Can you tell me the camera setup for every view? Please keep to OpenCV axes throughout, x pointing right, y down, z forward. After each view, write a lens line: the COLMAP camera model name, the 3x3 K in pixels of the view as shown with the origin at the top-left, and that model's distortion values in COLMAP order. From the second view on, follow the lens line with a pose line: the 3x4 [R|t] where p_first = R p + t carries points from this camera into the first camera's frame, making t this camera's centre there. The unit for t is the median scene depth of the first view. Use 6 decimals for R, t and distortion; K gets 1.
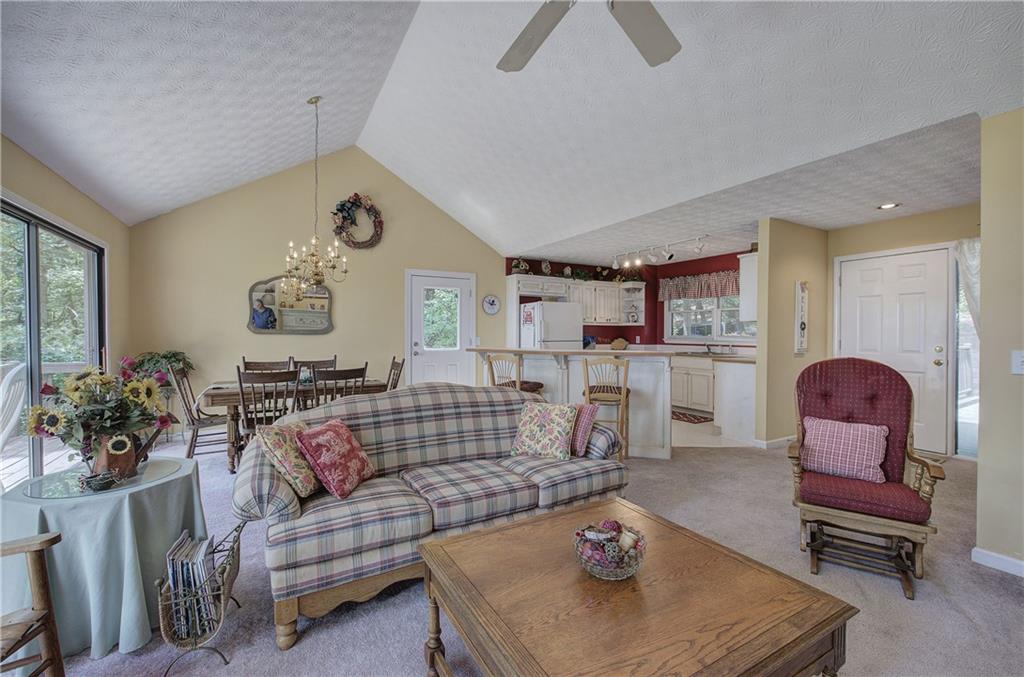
lens RADIAL K [[440.0, 0, 514.2], [0, 440.0, 334.1], [0, 0, 1]] dist [-0.002357, -0.000125]
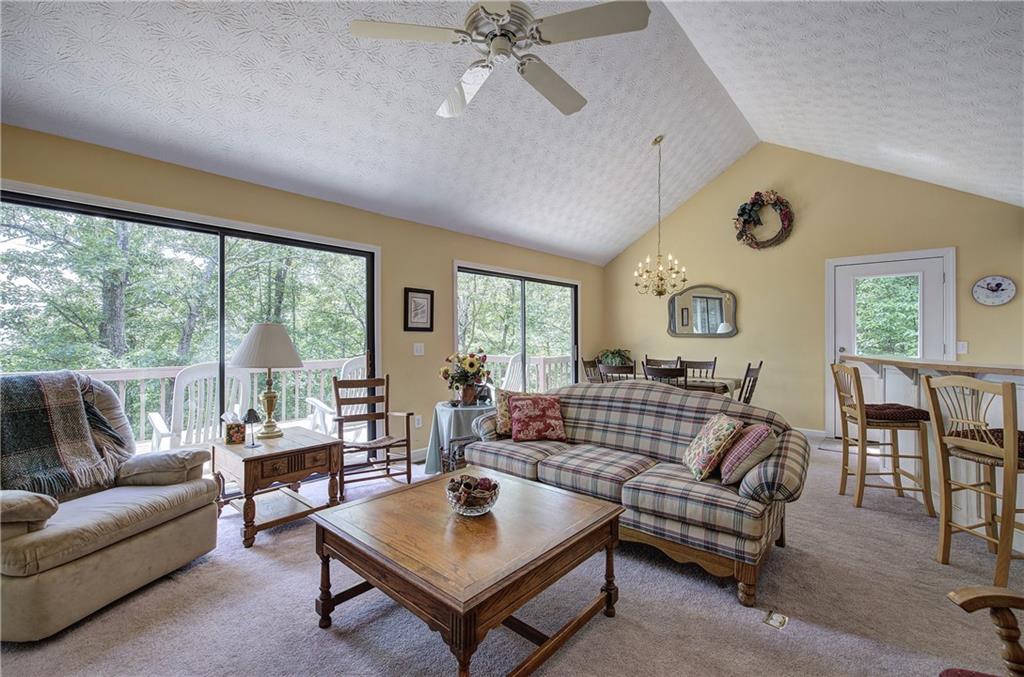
lens RADIAL K [[440.0, 0, 512.0], [0, 440.0, 340.0], [0, 0, 1]] dist [-0.002357, -0.000125]
pose [[0.317788, 0.003979, -0.948154, 0.704568], [-0.000575, 0.999992, 0.004004, 0.004489], [0.948162, -0.000727, 0.317787, 0.318658]]
